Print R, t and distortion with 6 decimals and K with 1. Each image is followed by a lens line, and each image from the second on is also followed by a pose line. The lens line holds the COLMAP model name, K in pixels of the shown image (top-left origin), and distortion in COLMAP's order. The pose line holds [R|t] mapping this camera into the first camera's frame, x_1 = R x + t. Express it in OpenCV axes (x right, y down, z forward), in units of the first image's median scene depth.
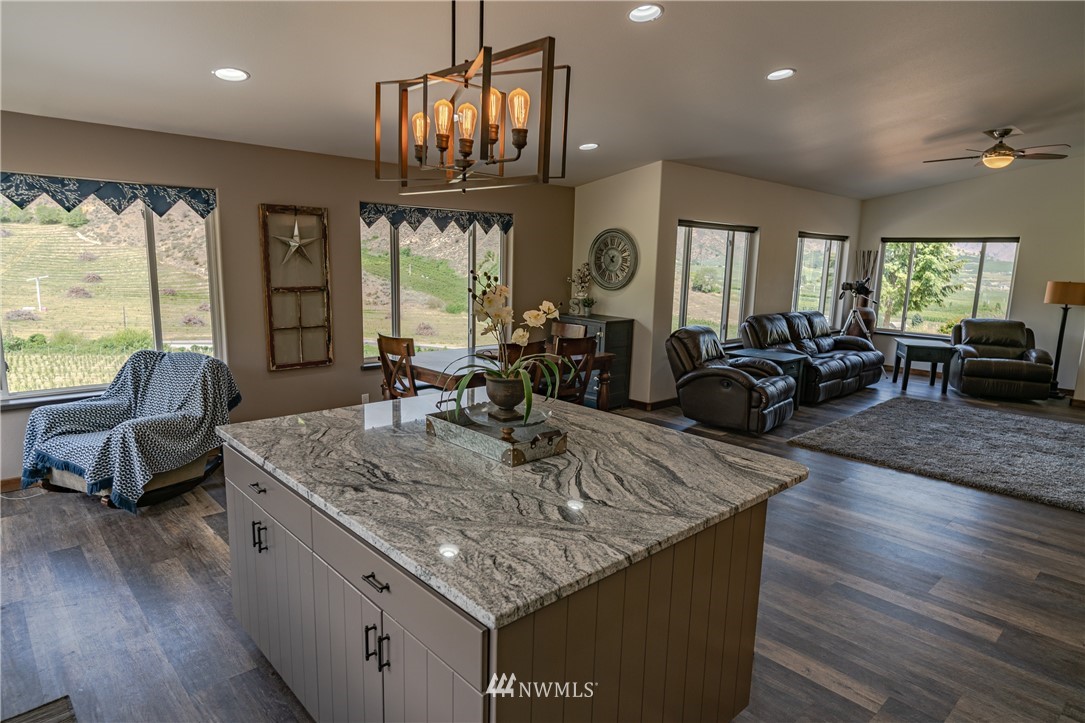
lens RADIAL K [[631.2, 0, 537.4], [0, 631.2, 367.0], [0, 0, 1]] dist [-0.006715, 0.008583]
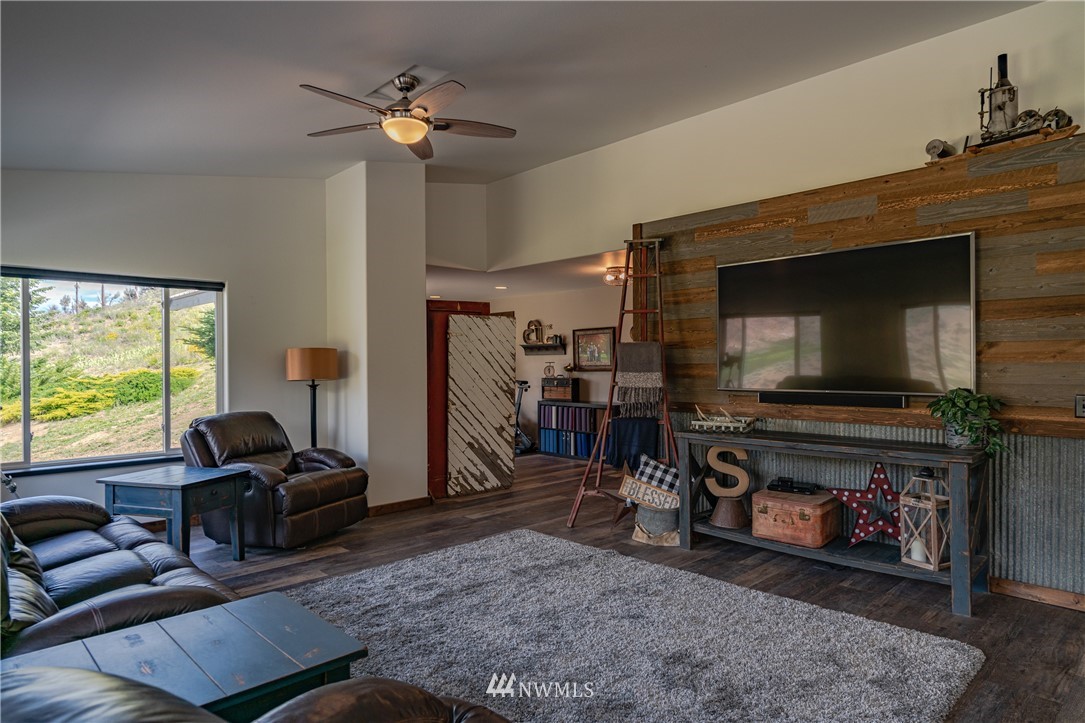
lens RADIAL K [[631.2, 0, 540.4], [0, 631.2, 362.1], [0, 0, 1]] dist [-0.006715, 0.008583]
pose [[-0.025030, -0.025336, 0.999366, 0.145431], [0.175859, 0.983978, 0.029350, -0.111379], [-0.984097, 0.176482, -0.020173, 0.892156]]
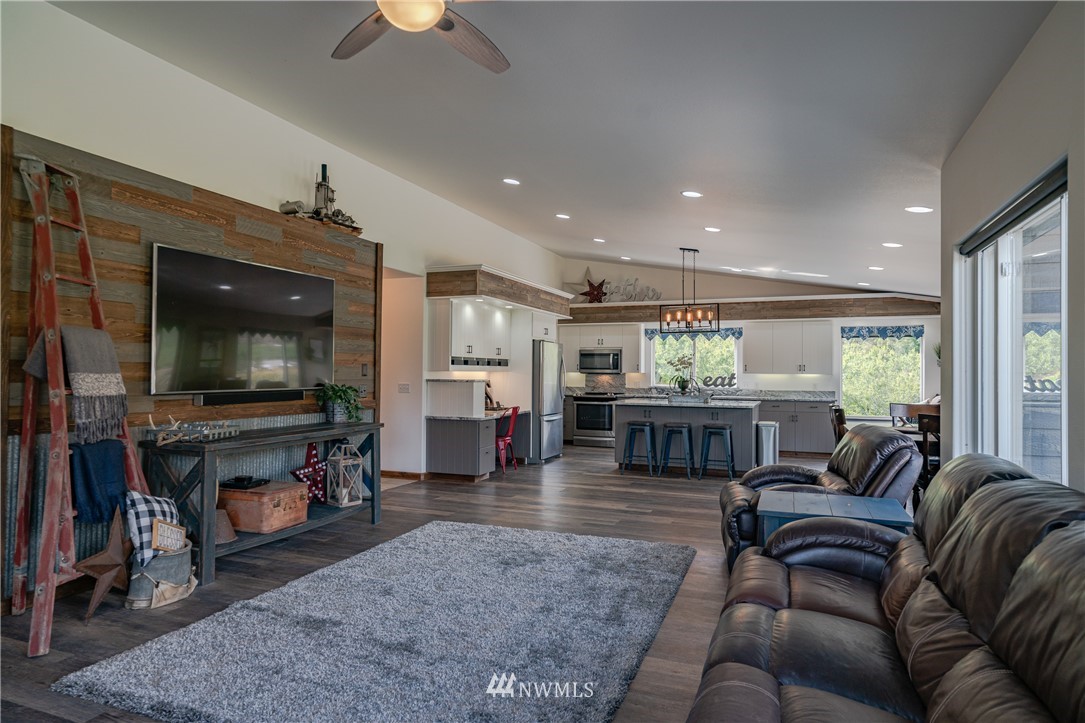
lens RADIAL K [[631.2, 0, 541.4], [0, 631.2, 360.3], [0, 0, 1]] dist [-0.006715, 0.008583]
pose [[-0.904238, -0.038979, -0.425245, 0.722089], [-0.100687, 0.987210, 0.123609, -0.158817], [0.414988, 0.154589, -0.896598, 1.309909]]
